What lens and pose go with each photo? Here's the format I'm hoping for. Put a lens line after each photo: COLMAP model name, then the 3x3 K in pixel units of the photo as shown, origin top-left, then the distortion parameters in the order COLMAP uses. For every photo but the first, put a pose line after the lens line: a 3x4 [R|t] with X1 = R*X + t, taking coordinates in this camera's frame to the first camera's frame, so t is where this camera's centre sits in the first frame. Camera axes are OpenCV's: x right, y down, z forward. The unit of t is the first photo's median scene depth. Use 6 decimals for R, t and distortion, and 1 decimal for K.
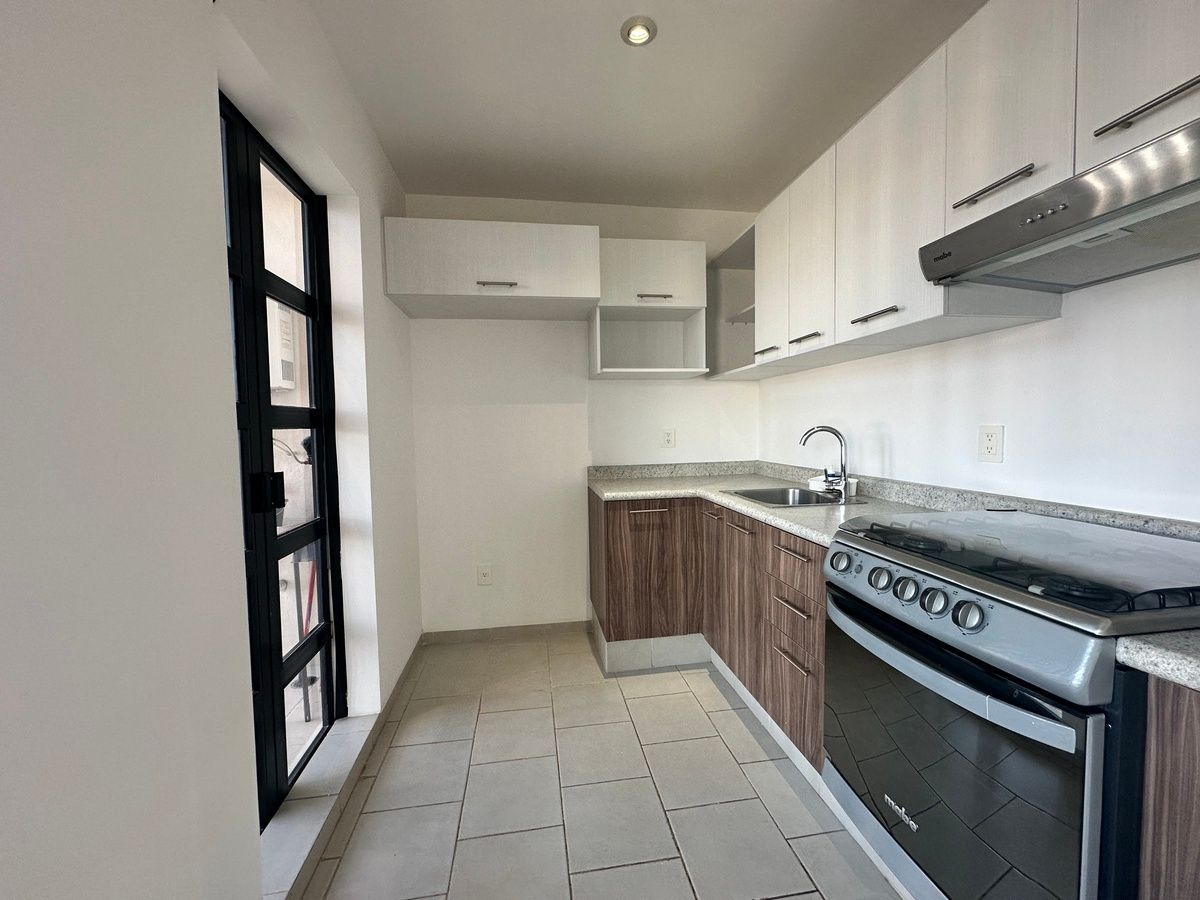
lens RADIAL K [[477.9, 0, 598.8], [0, 477.9, 451.1], [0, 0, 1]] dist [0.003427, 0.000115]
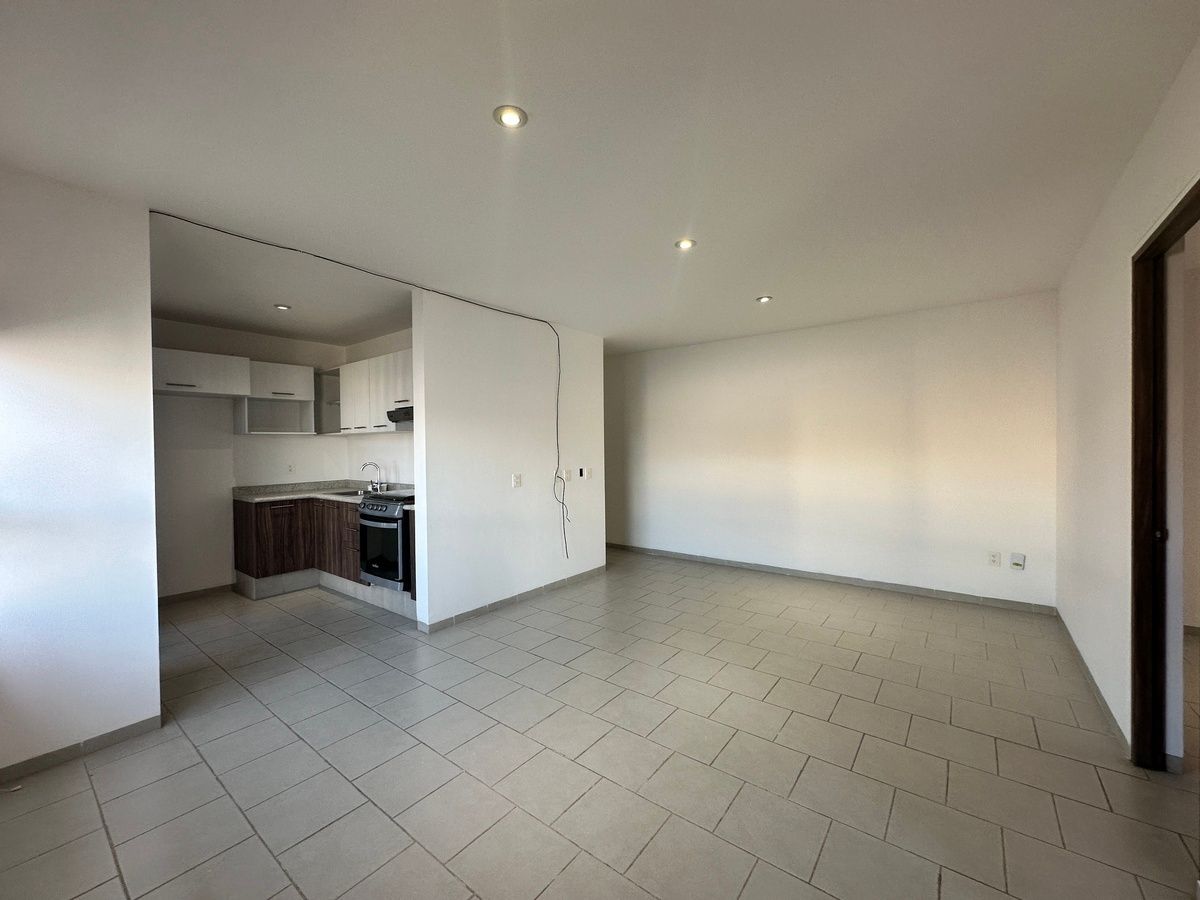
lens RADIAL K [[477.9, 0, 599.0], [0, 477.9, 454.2], [0, 0, 1]] dist [0.003427, 0.000115]
pose [[0.727104, -0.001865, 0.686525, -0.291178], [0.035862, 0.998734, -0.035269, 0.027328], [-0.685590, 0.050265, 0.726251, -1.290923]]
